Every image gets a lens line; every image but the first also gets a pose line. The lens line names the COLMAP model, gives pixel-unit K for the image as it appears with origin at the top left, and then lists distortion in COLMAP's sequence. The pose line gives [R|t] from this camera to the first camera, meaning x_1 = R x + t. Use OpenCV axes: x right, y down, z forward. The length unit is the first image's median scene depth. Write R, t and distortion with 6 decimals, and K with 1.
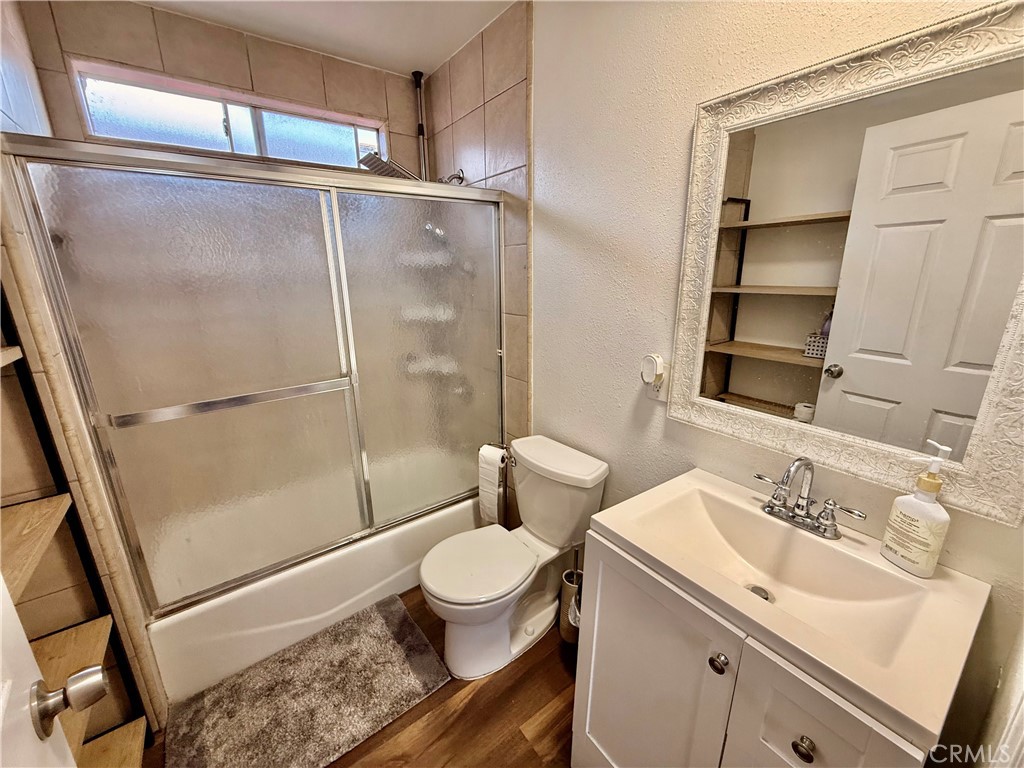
lens RADIAL K [[410.2, 0, 510.2], [0, 410.2, 384.1], [0, 0, 1]] dist [0.000371, 0.000584]
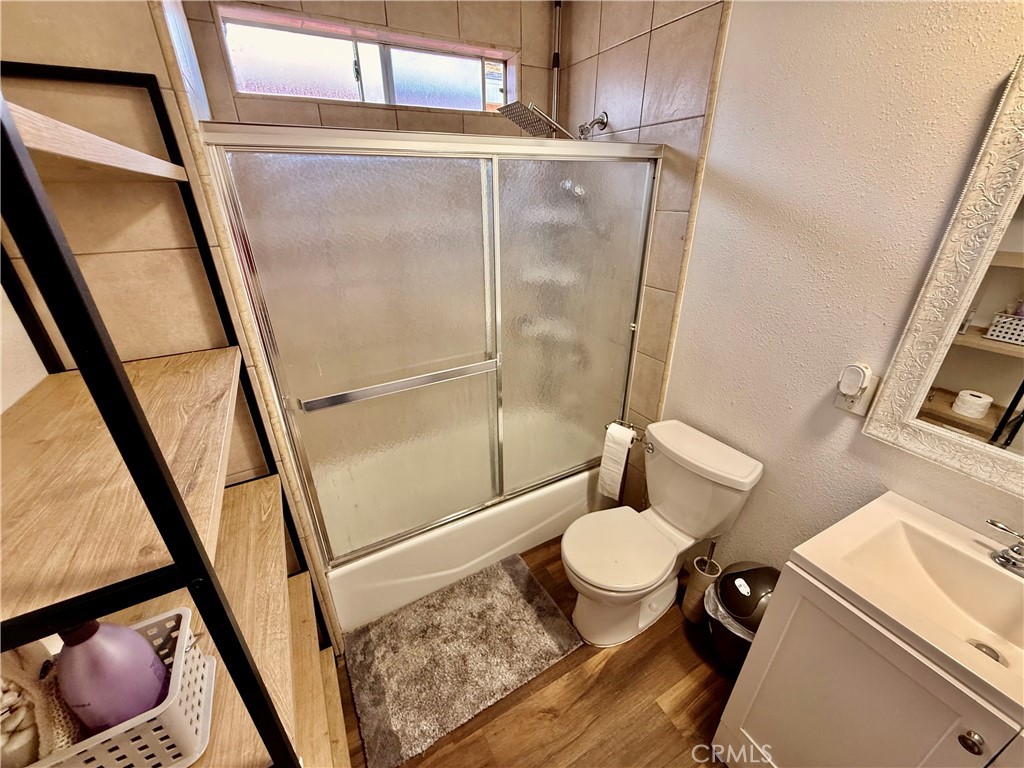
lens RADIAL K [[410.2, 0, 510.2], [0, 410.2, 384.1], [0, 0, 1]] dist [0.000371, 0.000584]
pose [[0.991213, 0.059816, -0.117982, -0.234069], [-0.038937, 0.984339, 0.171934, -0.124068], [0.126418, -0.165830, 0.978018, 0.031900]]
